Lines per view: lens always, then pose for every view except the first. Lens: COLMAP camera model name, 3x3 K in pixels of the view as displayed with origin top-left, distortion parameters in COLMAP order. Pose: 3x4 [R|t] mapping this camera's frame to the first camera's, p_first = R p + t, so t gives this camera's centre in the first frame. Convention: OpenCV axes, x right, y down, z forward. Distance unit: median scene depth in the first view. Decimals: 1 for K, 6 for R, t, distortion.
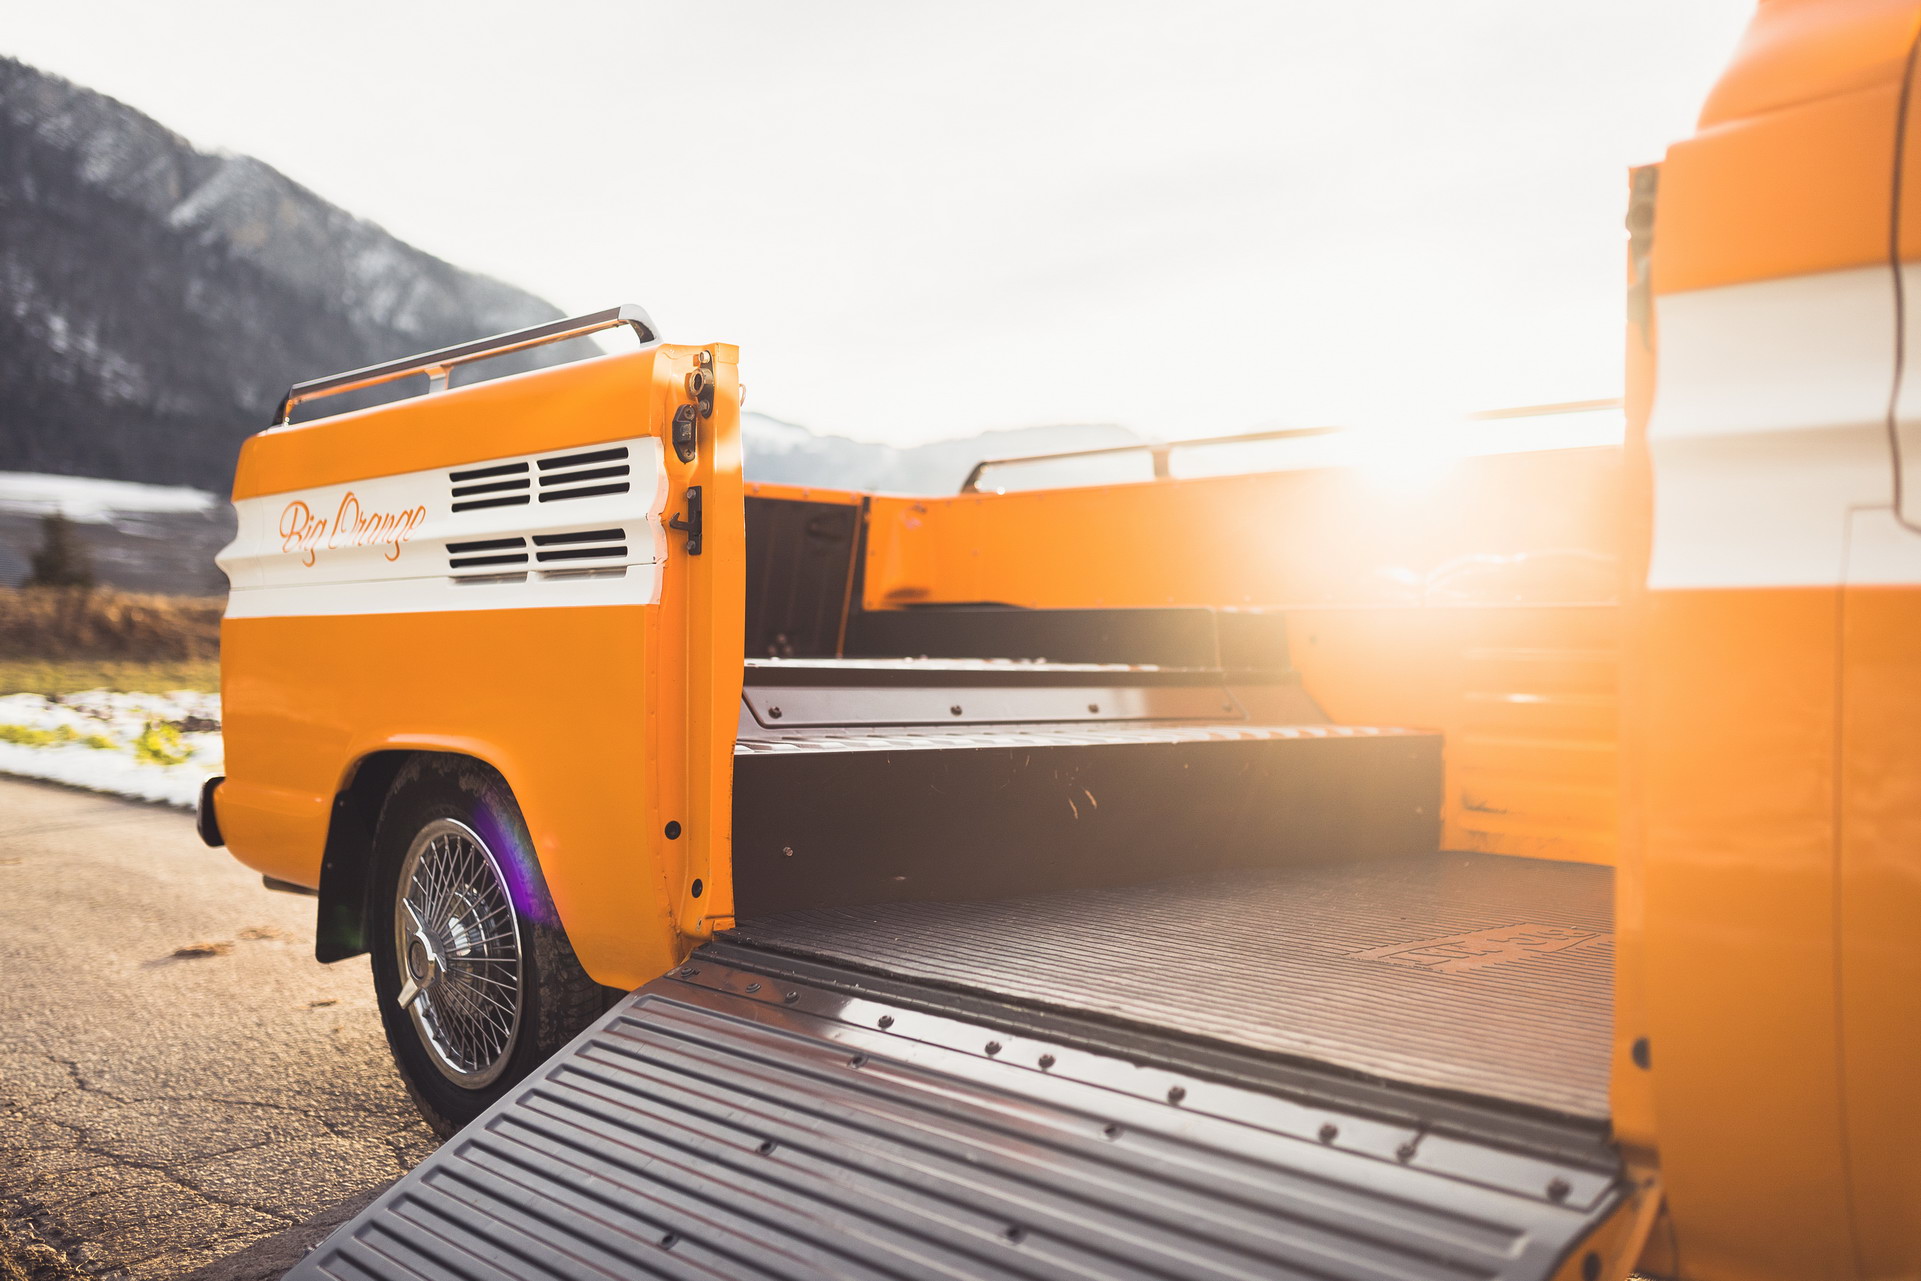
lens RADIAL K [[1732.1, 0, 960.5], [0, 1732.1, 640.5], [0, 0, 1]] dist [0.000648, -0.019124]
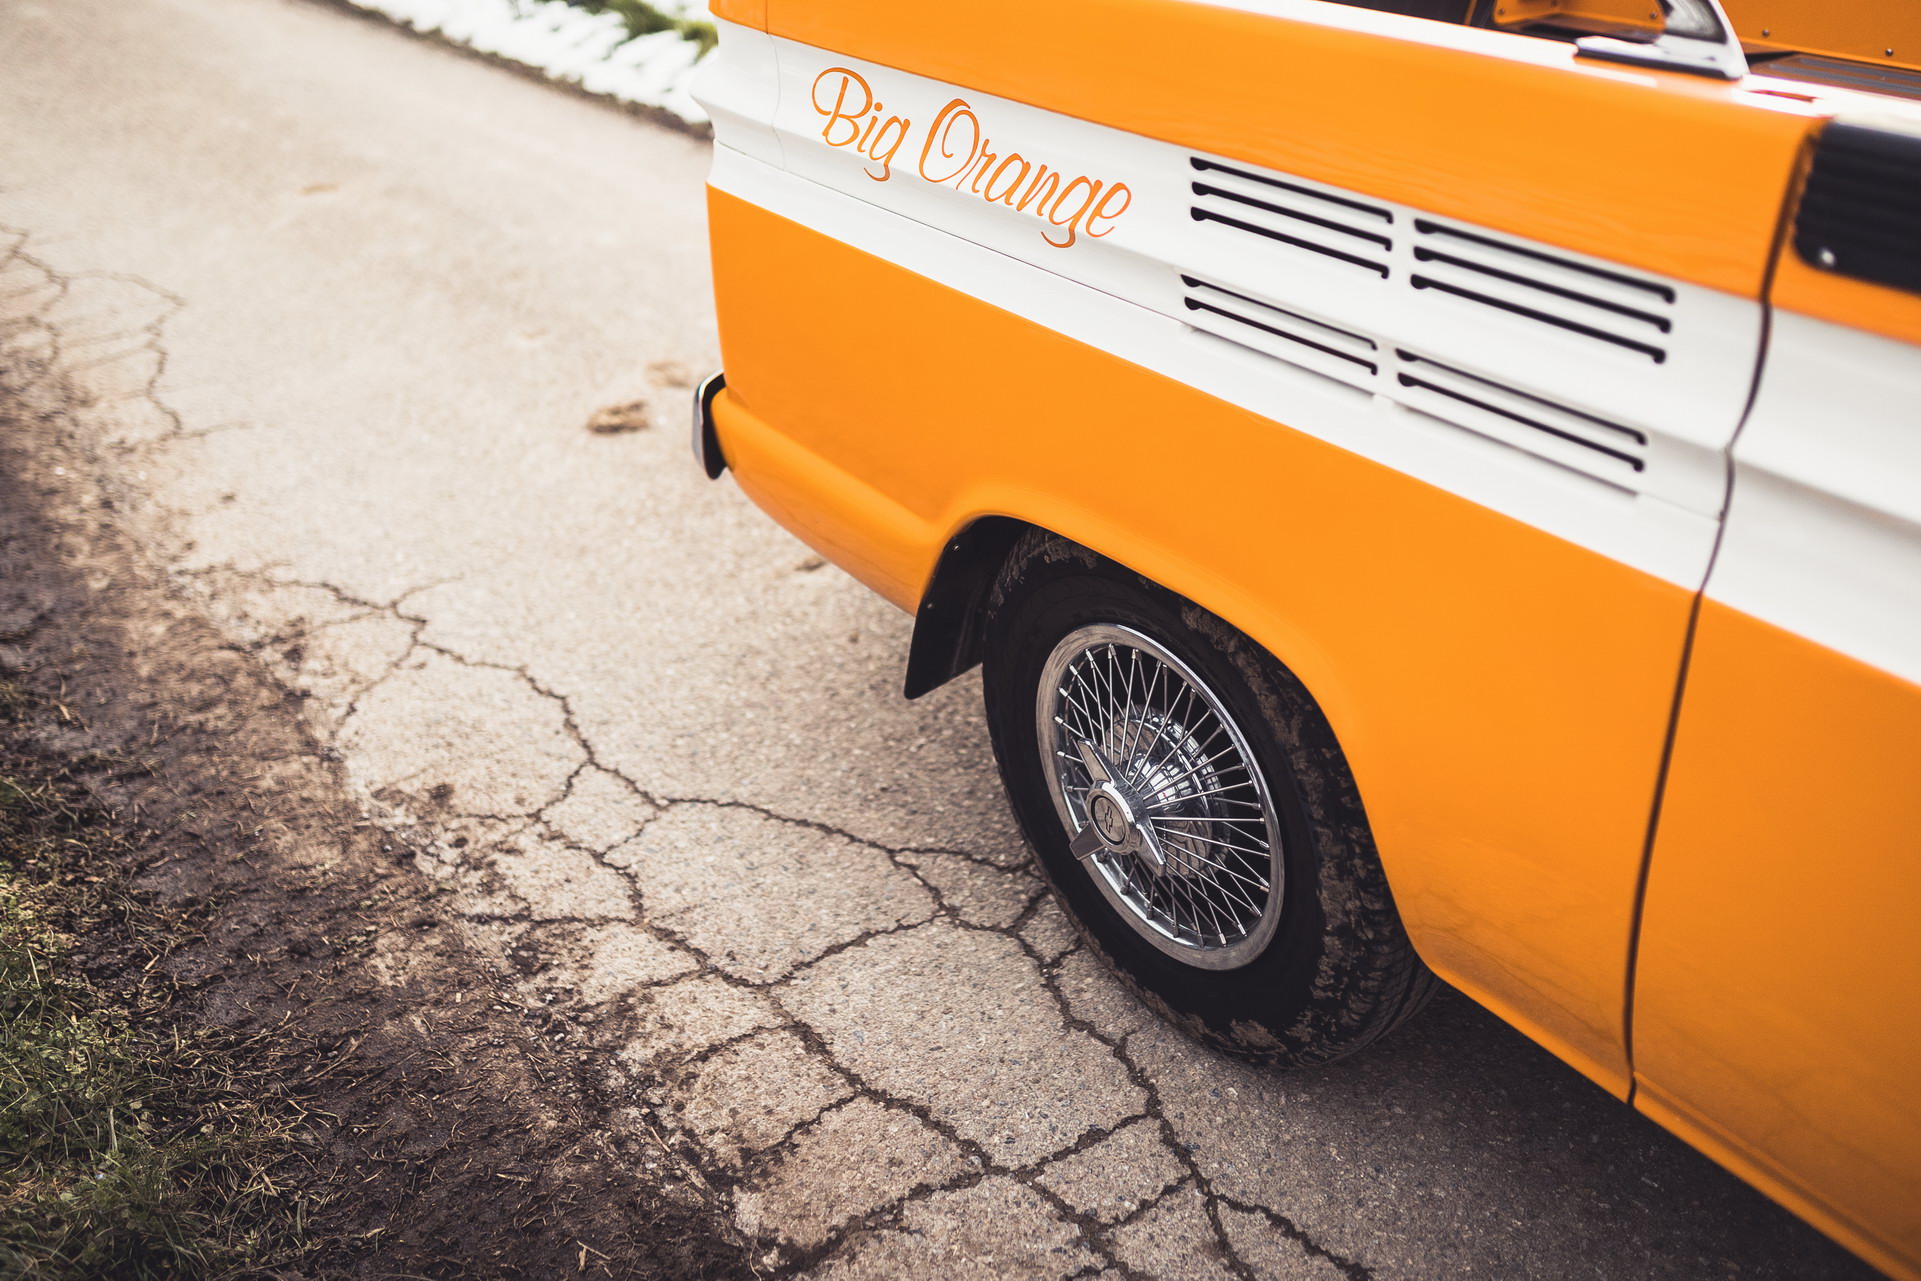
lens RADIAL K [[1841.1, 0, 954.6], [0, 1841.1, 666.2], [0, 0, 1]] dist [-0.003764, 0.019091]
pose [[0.990916, 0.048184, -0.125551, -0.282454], [0.019976, 0.870510, 0.491744, -0.248474], [0.132988, -0.489786, 0.861640, 0.360347]]
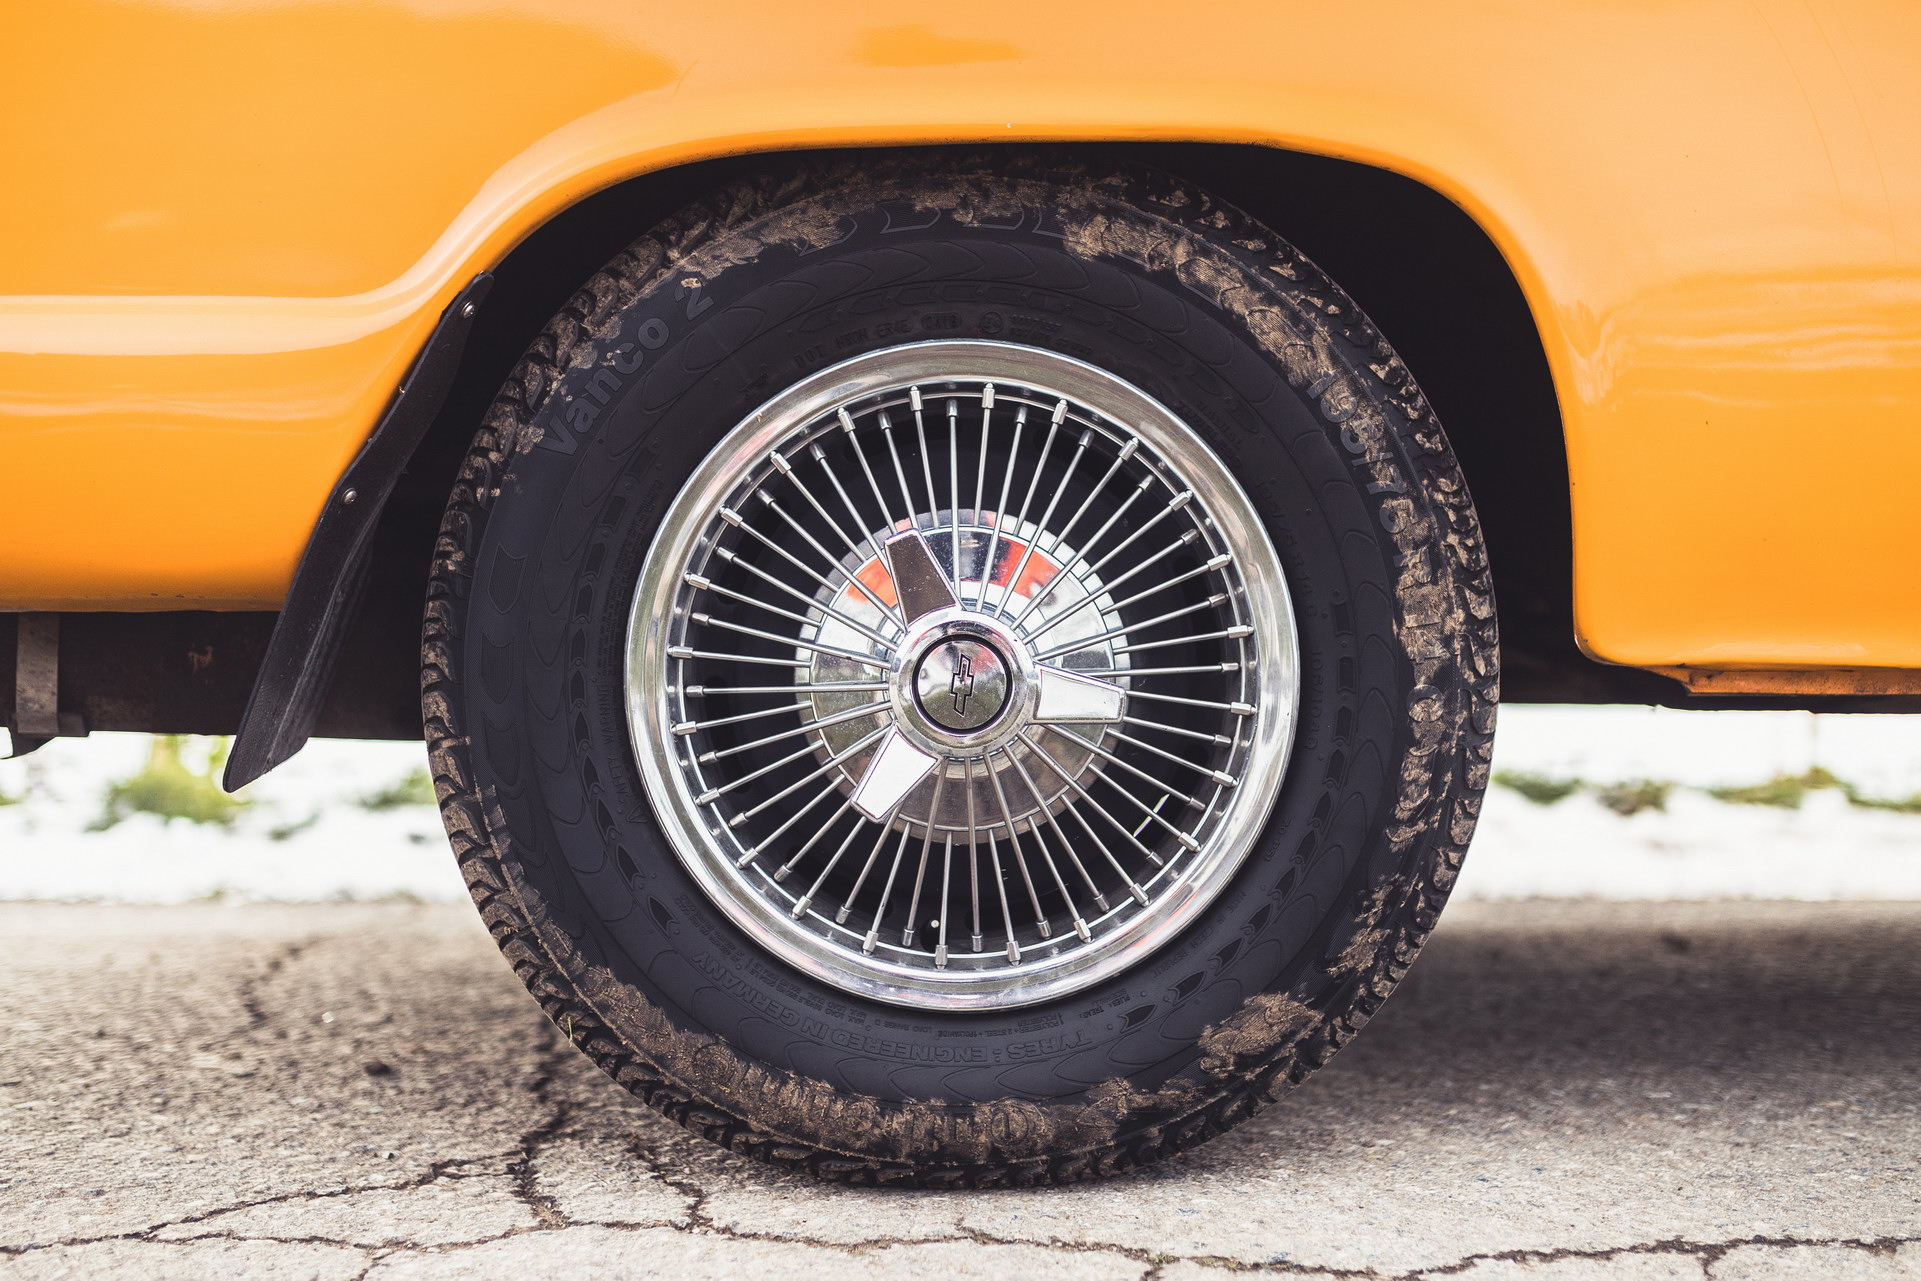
lens RADIAL K [[1841.1, 0, 954.6], [0, 1841.1, 666.2], [0, 0, 1]] dist [-0.003764, 0.019091]
pose [[0.680399, -0.005668, 0.732820, -0.610942], [-0.006018, 0.999893, 0.013320, 0.173036], [-0.732817, -0.013473, 0.680293, 0.718853]]
